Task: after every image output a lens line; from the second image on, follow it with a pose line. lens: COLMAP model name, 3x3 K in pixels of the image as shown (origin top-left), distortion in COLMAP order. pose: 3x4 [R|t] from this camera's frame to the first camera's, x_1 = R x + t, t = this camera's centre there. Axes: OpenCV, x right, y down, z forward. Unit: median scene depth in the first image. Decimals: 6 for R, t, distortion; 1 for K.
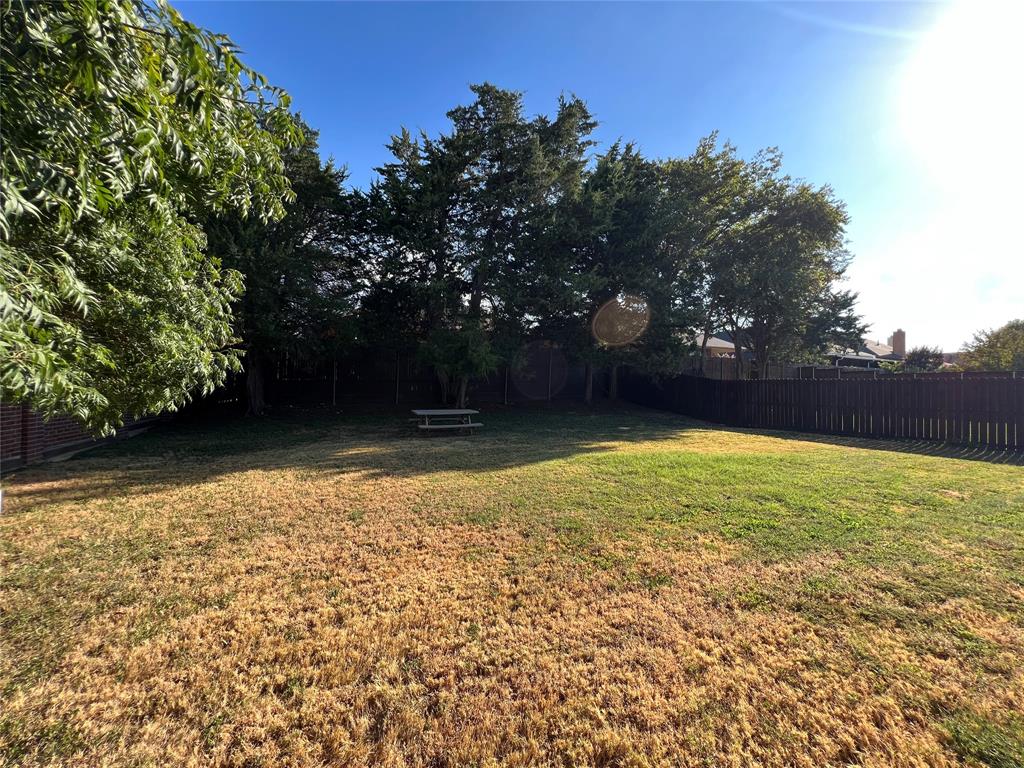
lens RADIAL K [[408.7, 0, 506.0], [0, 408.7, 382.8], [0, 0, 1]] dist [-0.006453, -0.000531]
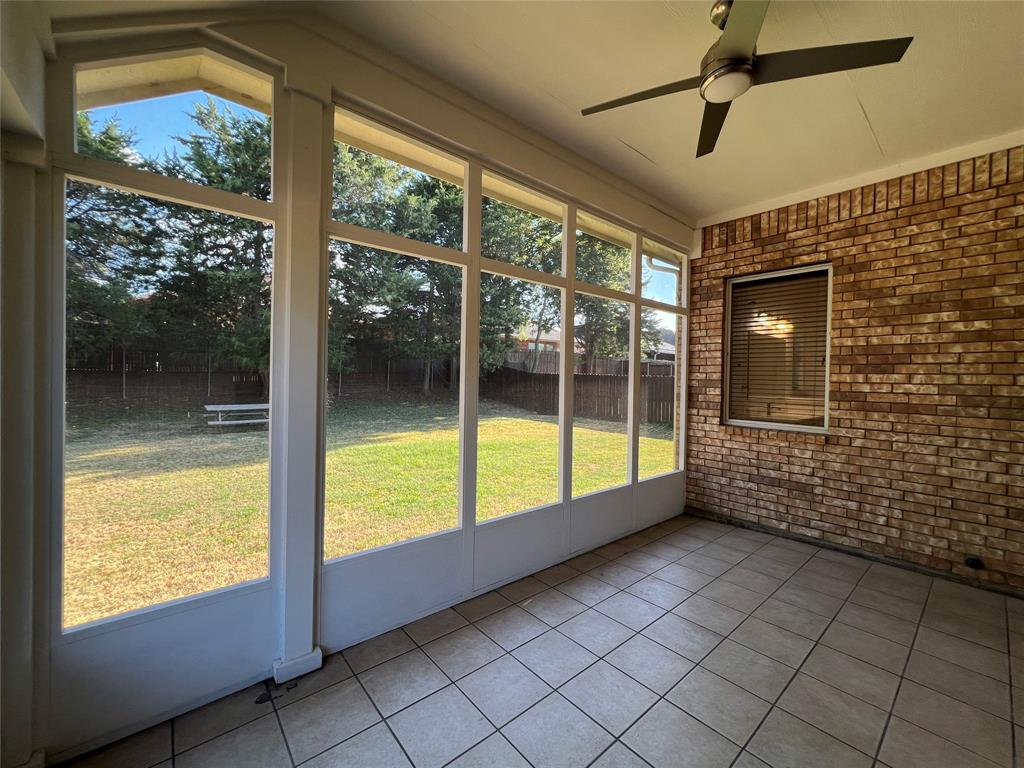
lens RADIAL K [[408.7, 0, 514.5], [0, 408.7, 382.8], [0, 0, 1]] dist [-0.006453, -0.000531]
pose [[0.961718, -0.001613, 0.274035, 0.172718], [-0.007845, 0.999411, 0.033414, -0.020141], [-0.273927, -0.034285, 0.961139, -0.096992]]
